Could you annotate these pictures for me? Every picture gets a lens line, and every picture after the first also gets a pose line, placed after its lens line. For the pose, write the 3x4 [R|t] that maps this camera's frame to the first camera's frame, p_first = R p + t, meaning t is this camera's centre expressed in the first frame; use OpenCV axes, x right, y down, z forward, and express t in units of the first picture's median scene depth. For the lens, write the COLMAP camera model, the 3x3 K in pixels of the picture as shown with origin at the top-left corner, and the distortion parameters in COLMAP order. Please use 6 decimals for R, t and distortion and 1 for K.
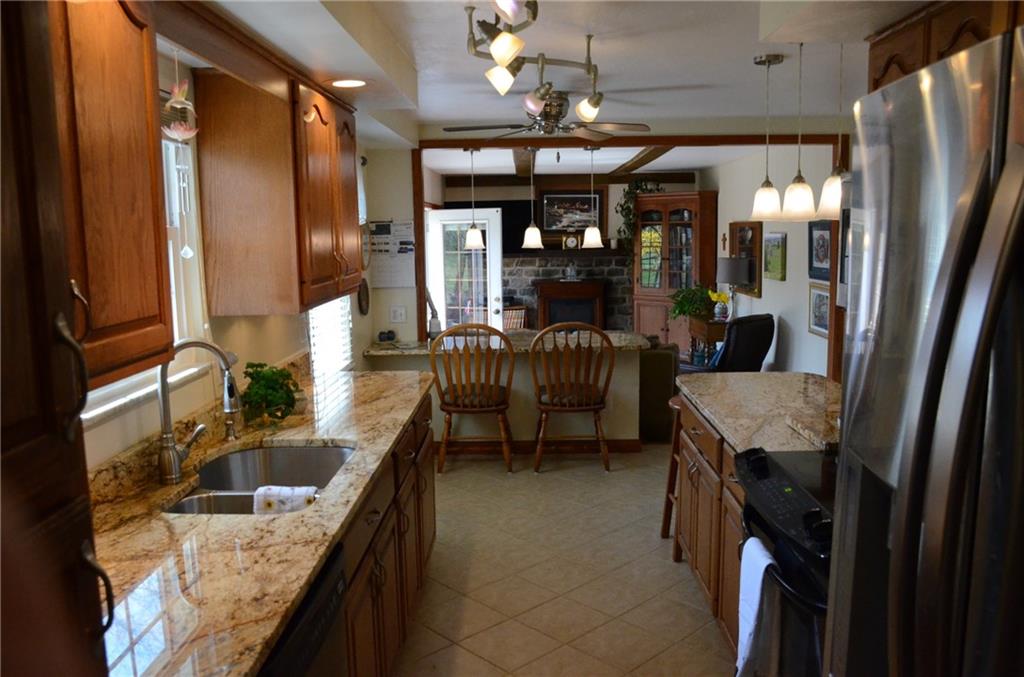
lens RADIAL K [[828.2, 0, 507.7], [0, 828.2, 351.5], [0, 0, 1]] dist [-0.156505, 0.169786]
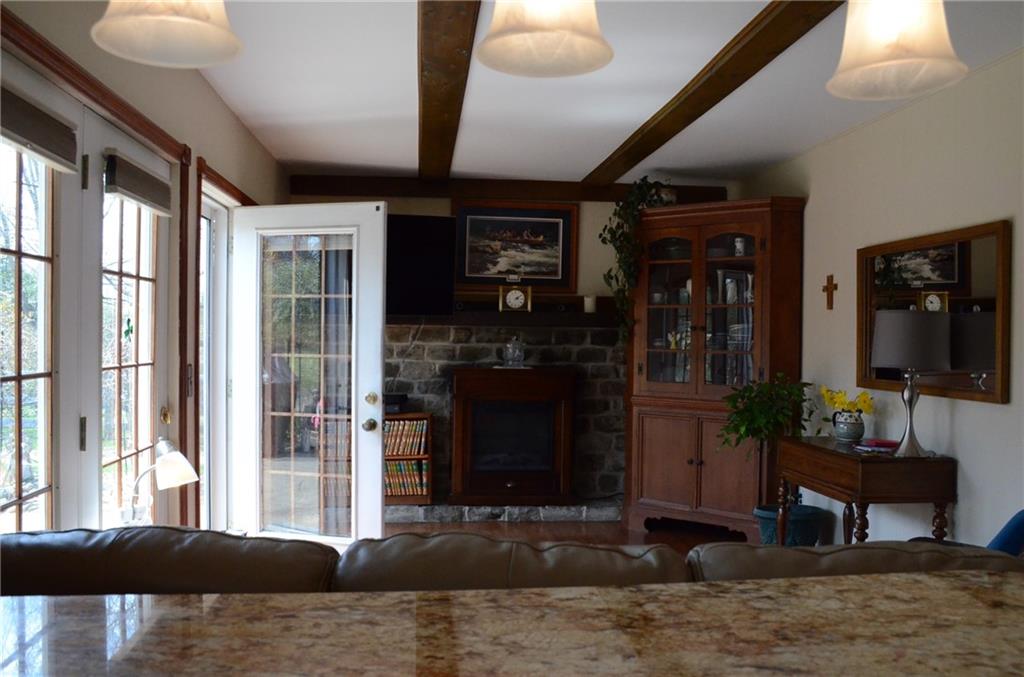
lens RADIAL K [[828.2, 0, 507.7], [0, 828.2, 351.5], [0, 0, 1]] dist [-0.156505, 0.169786]
pose [[0.991763, 0.027505, 0.125096, 0.004090], [-0.011435, 0.991785, -0.127407, -0.026712], [-0.127573, 0.124927, 0.983930, 0.457155]]
